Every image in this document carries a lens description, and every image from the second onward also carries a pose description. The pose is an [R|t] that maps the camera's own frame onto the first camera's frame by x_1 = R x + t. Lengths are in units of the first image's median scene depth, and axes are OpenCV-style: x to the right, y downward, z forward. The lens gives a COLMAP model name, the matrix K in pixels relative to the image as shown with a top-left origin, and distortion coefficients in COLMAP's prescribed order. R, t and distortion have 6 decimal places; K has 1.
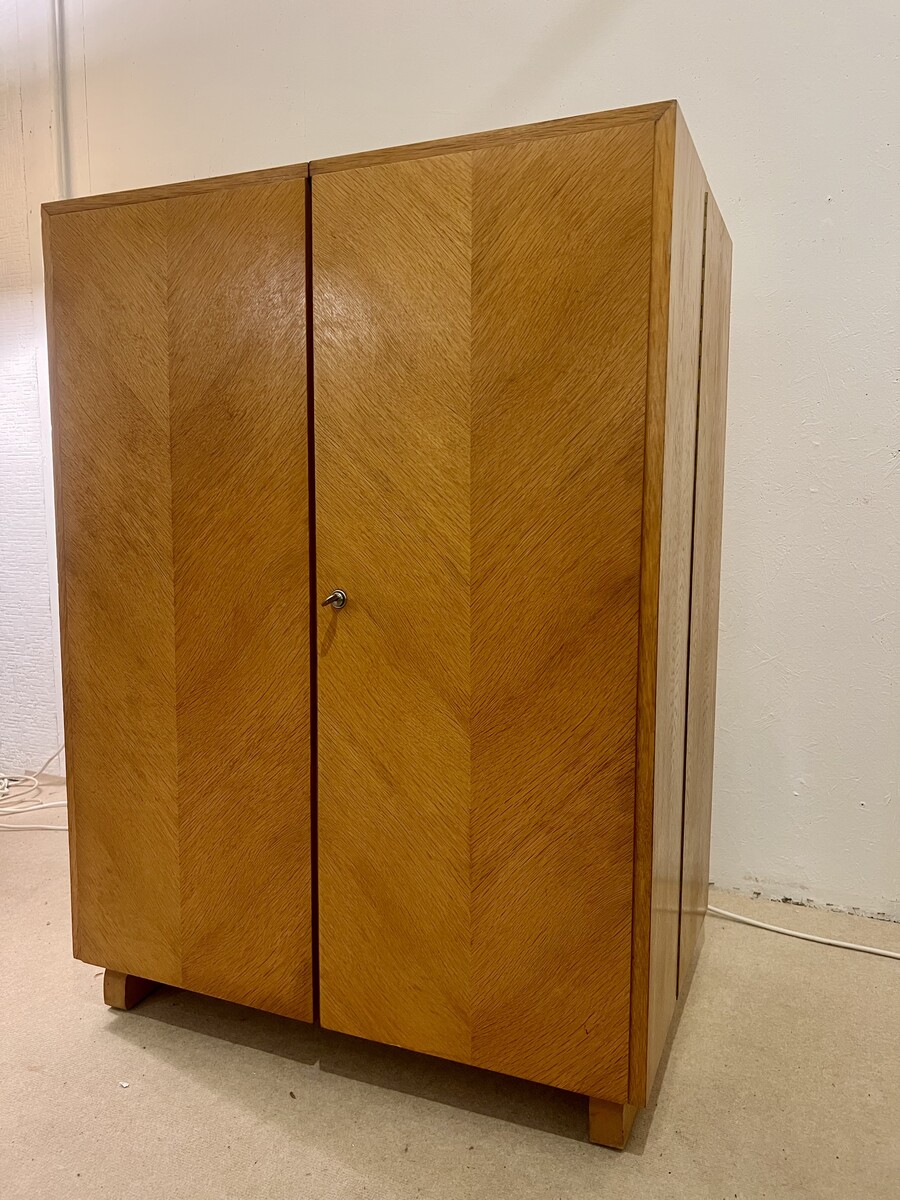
lens RADIAL K [[881.2, 0, 454.5], [0, 881.2, 601.0], [0, 0, 1]] dist [0.024536, -0.015188]
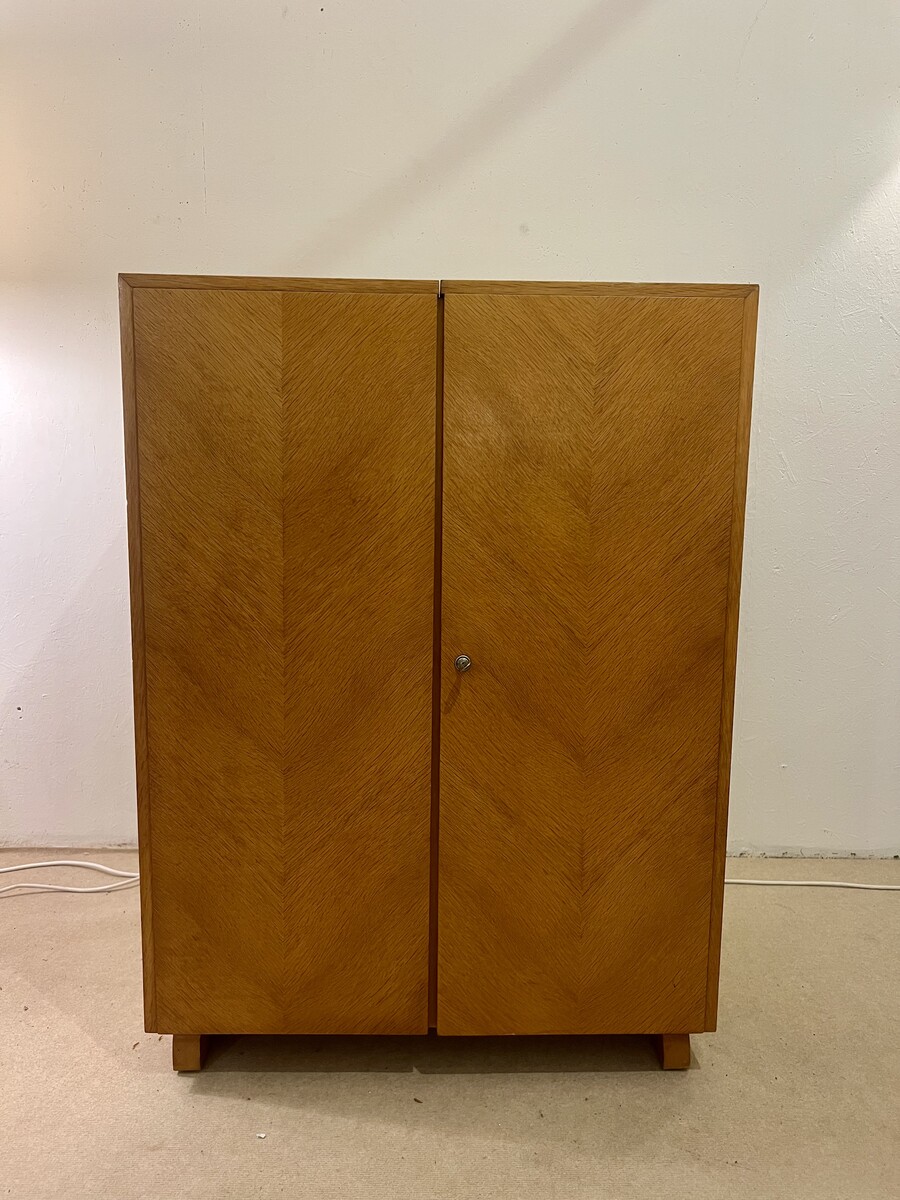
lens RADIAL K [[881.2, 0, 430.7], [0, 881.2, 596.9], [0, 0, 1]] dist [0.024536, -0.015188]
pose [[0.916341, -0.048853, 0.397408, -0.625487], [0.036552, 0.998591, 0.038475, -0.135327], [-0.398728, -0.020730, 0.916835, -0.030691]]
